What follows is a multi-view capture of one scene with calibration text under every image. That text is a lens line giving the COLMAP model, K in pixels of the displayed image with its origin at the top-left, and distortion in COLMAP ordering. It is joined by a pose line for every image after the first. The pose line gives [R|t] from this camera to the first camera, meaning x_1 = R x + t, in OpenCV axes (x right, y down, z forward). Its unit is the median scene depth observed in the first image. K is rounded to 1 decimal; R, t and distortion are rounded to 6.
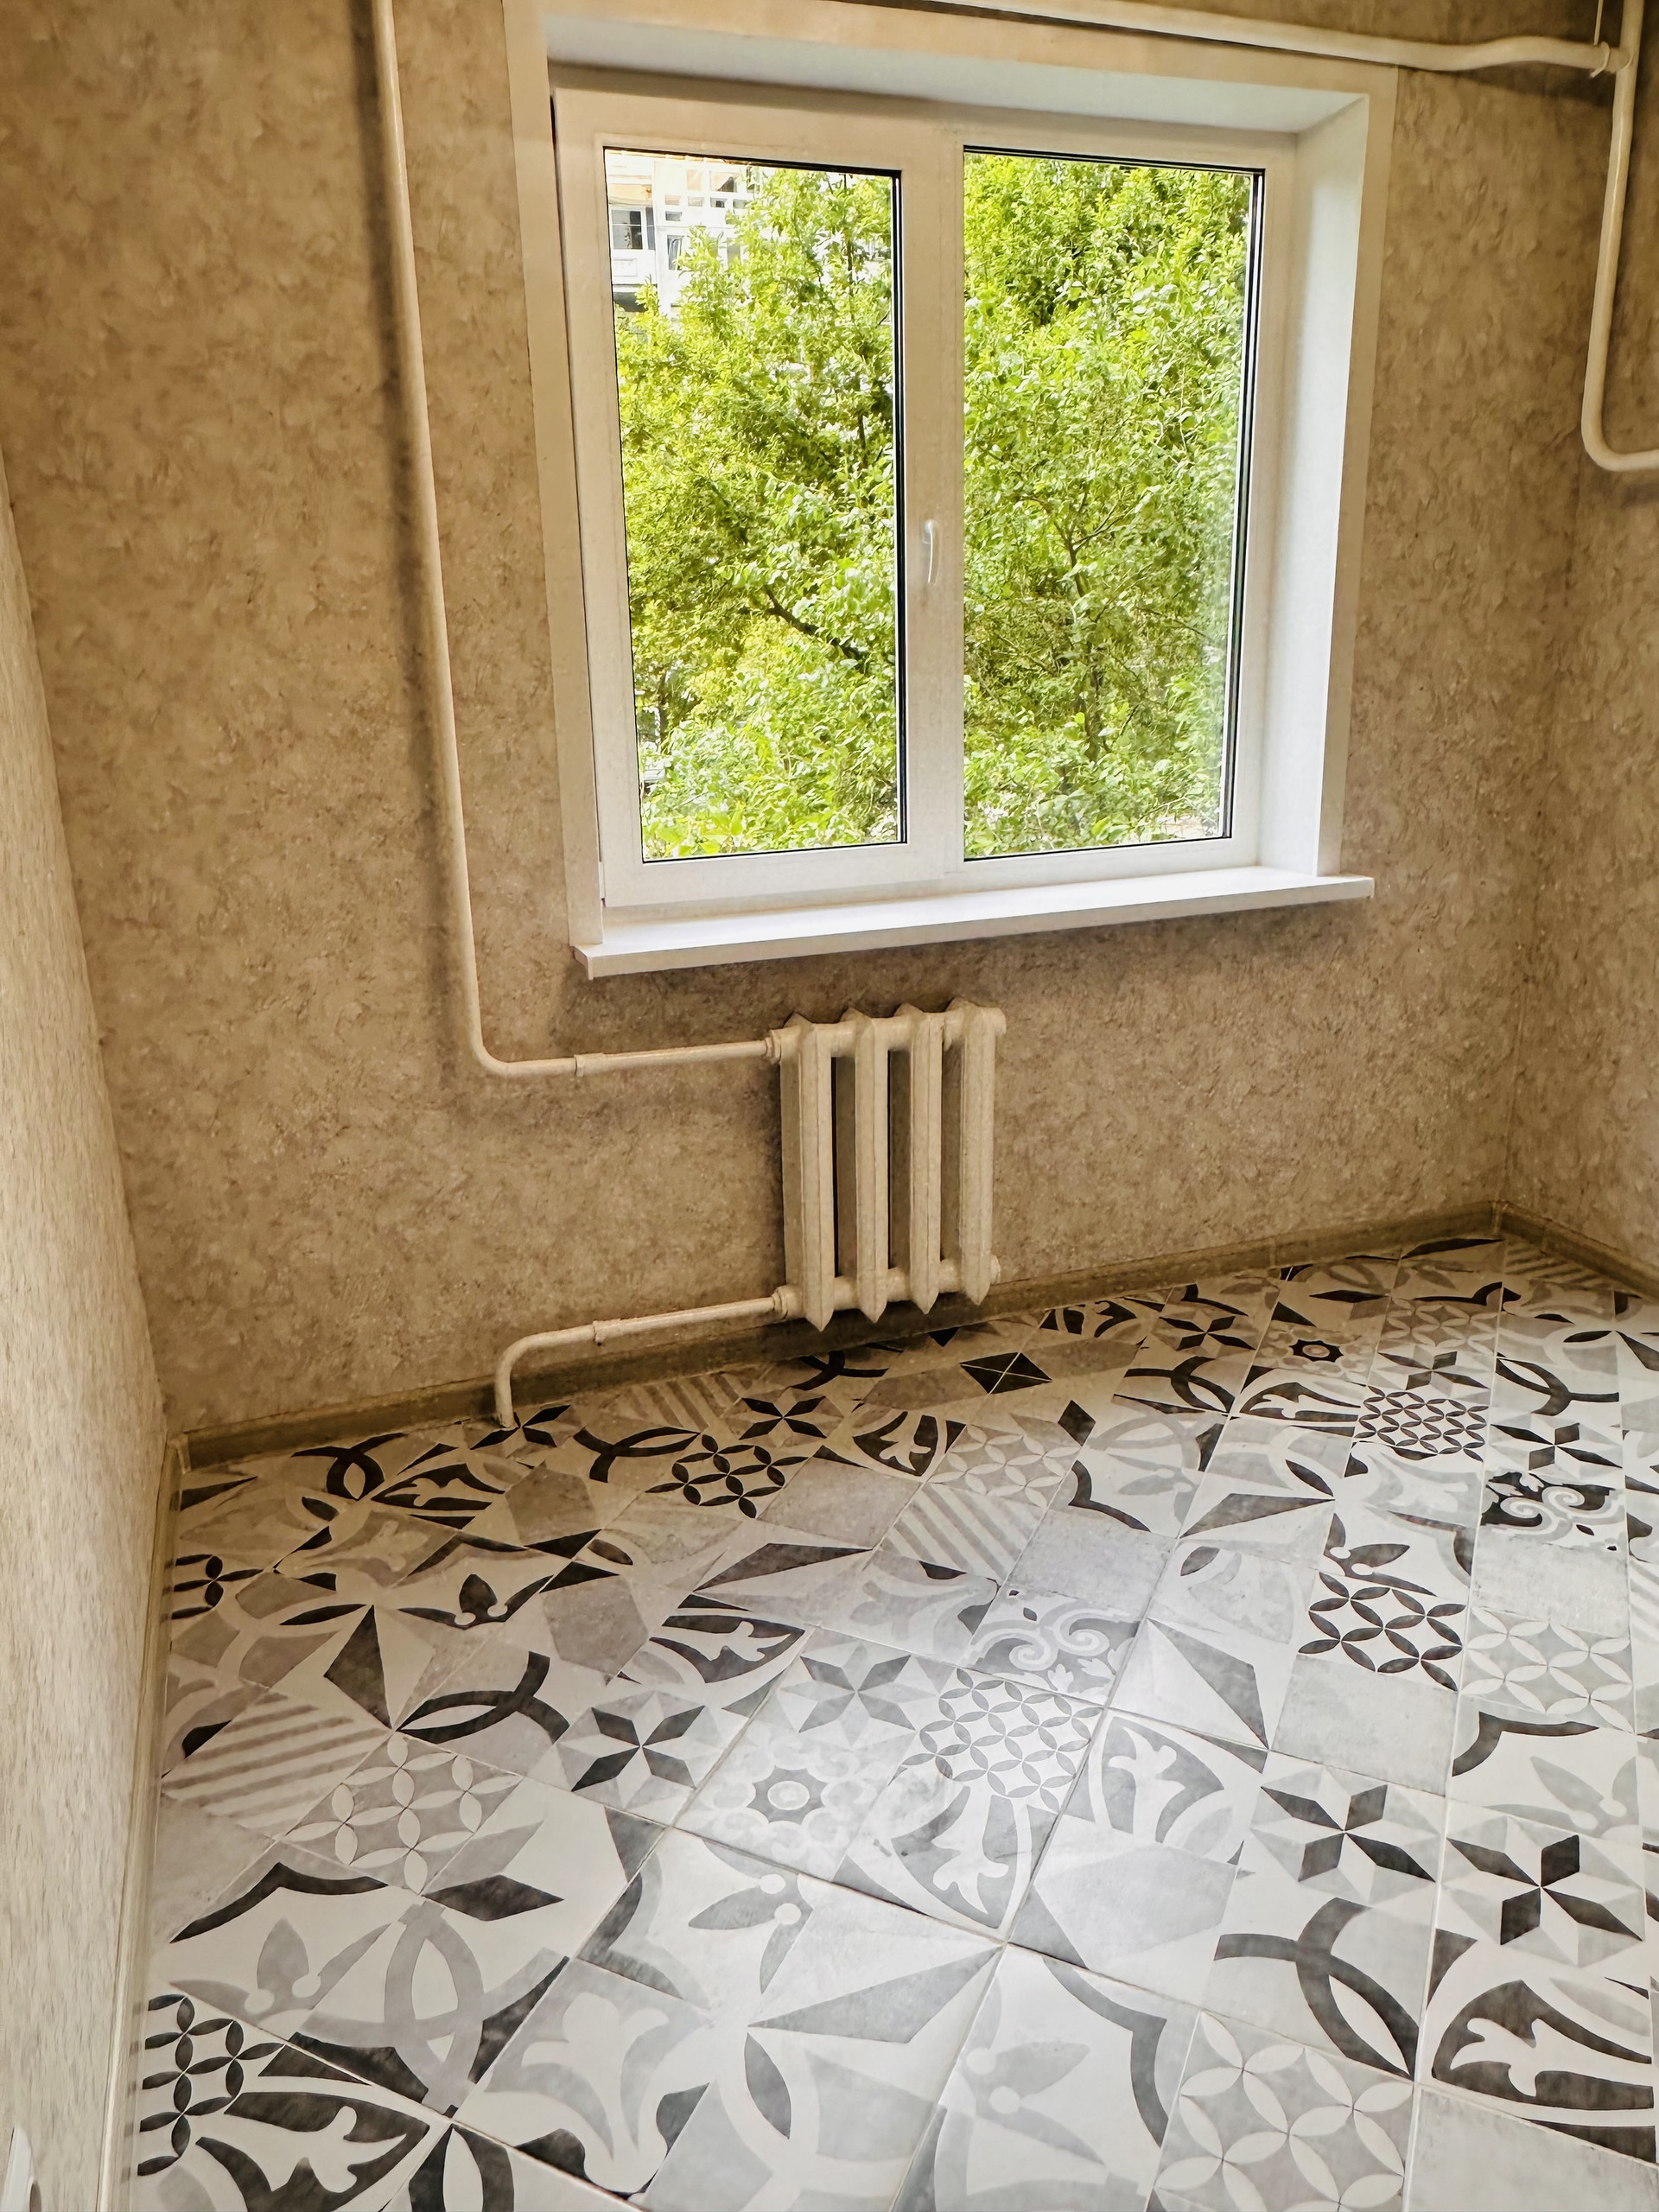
lens RADIAL K [[1552.9, 0, 816.6], [0, 1552.9, 1101.7], [0, 0, 1]] dist [-0.001914, -0.002516]
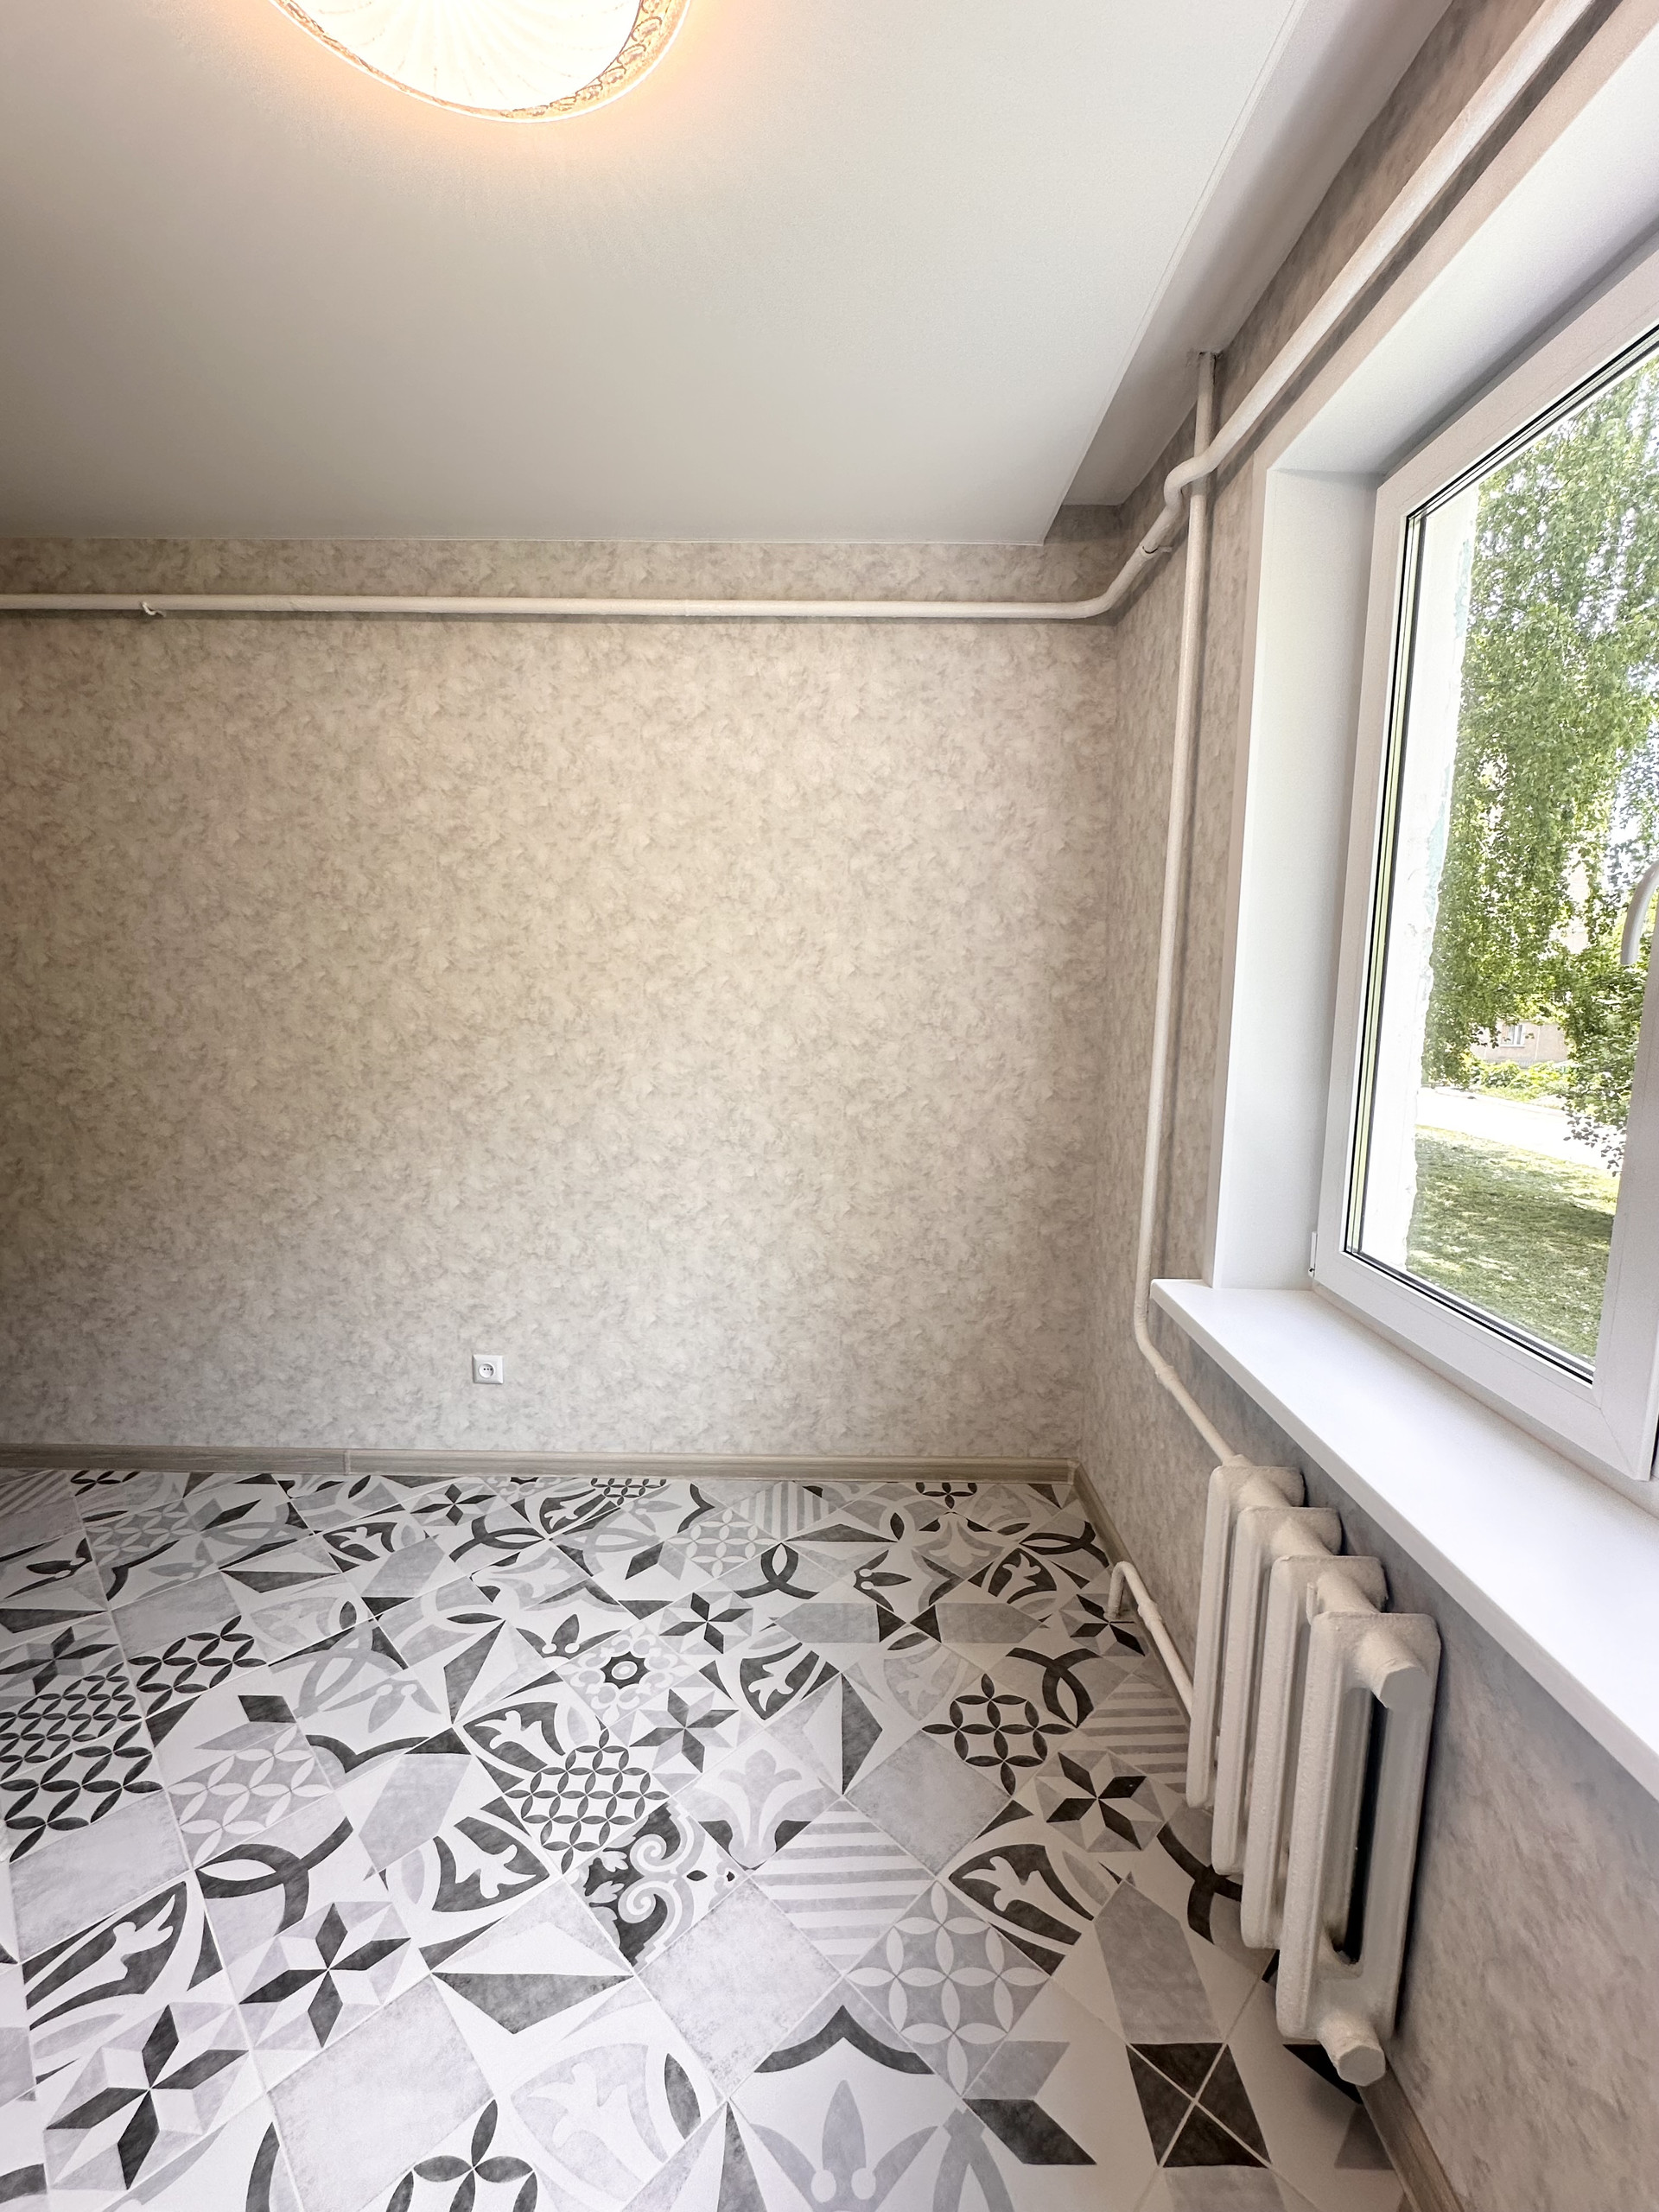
lens RADIAL K [[937.8, 0, 827.4], [0, 937.8, 1109.1], [0, 0, 1]] dist [-0.006052, 0.001607]
pose [[-0.347931, 0.156385, -0.924385, 0.547985], [-0.276258, 0.925109, 0.260488, -0.322093], [0.895894, 0.346001, -0.278671, 0.933368]]
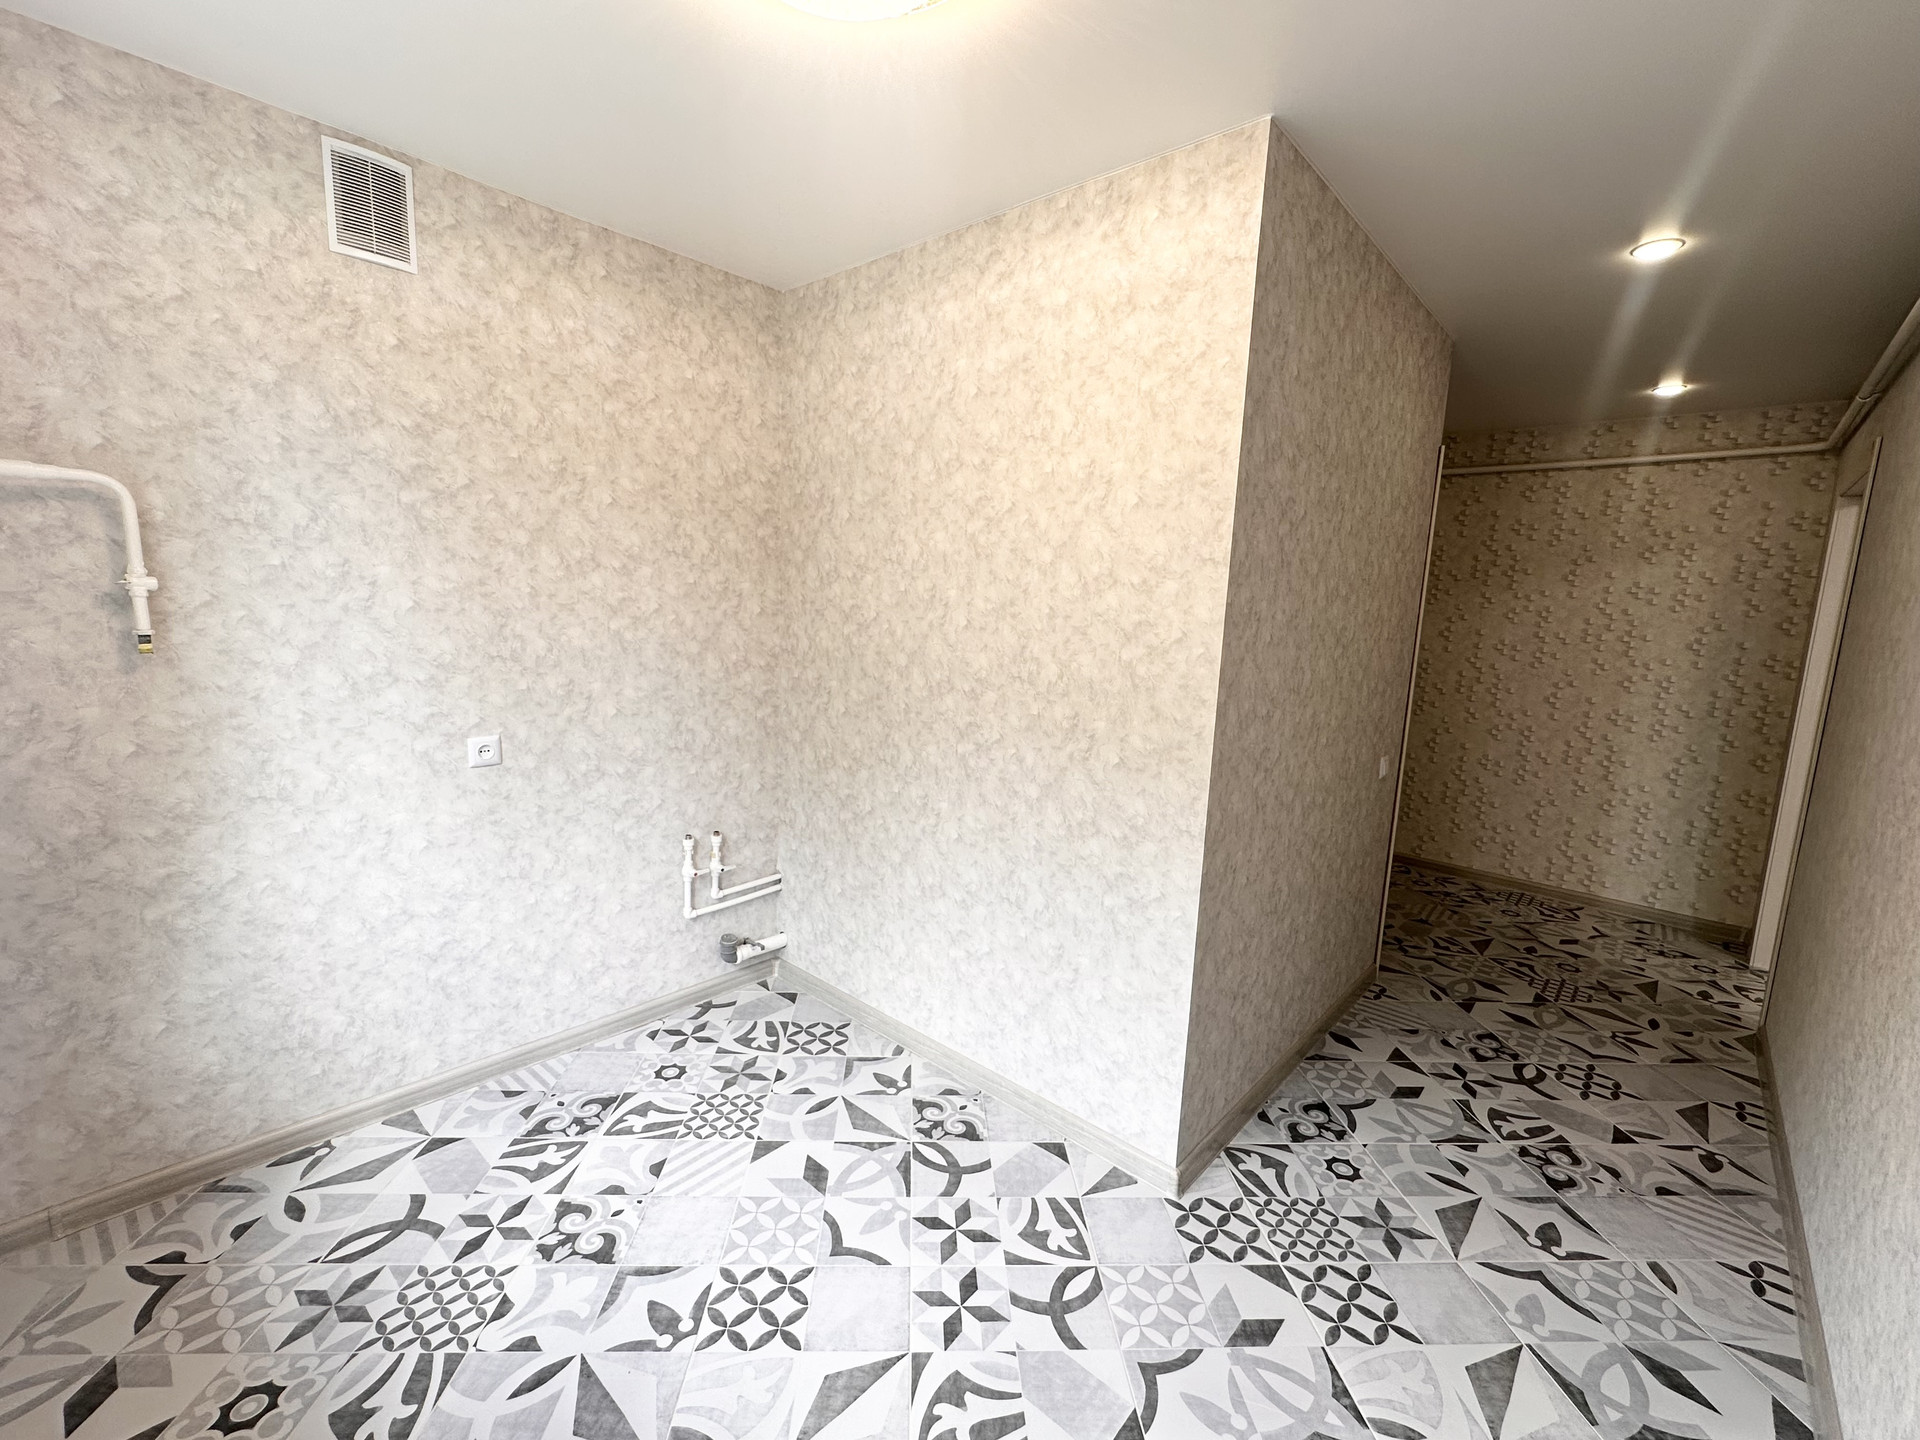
lens RADIAL K [[814.0, 0, 959.4], [0, 814.0, 721.5], [0, 0, 1]] dist [-0.006052, 0.001607]
pose [[-0.472820, -0.120245, 0.872916, -0.274460], [0.228090, 0.940179, 0.253057, -0.277815], [-0.851127, 0.318754, -0.417109, 0.829395]]
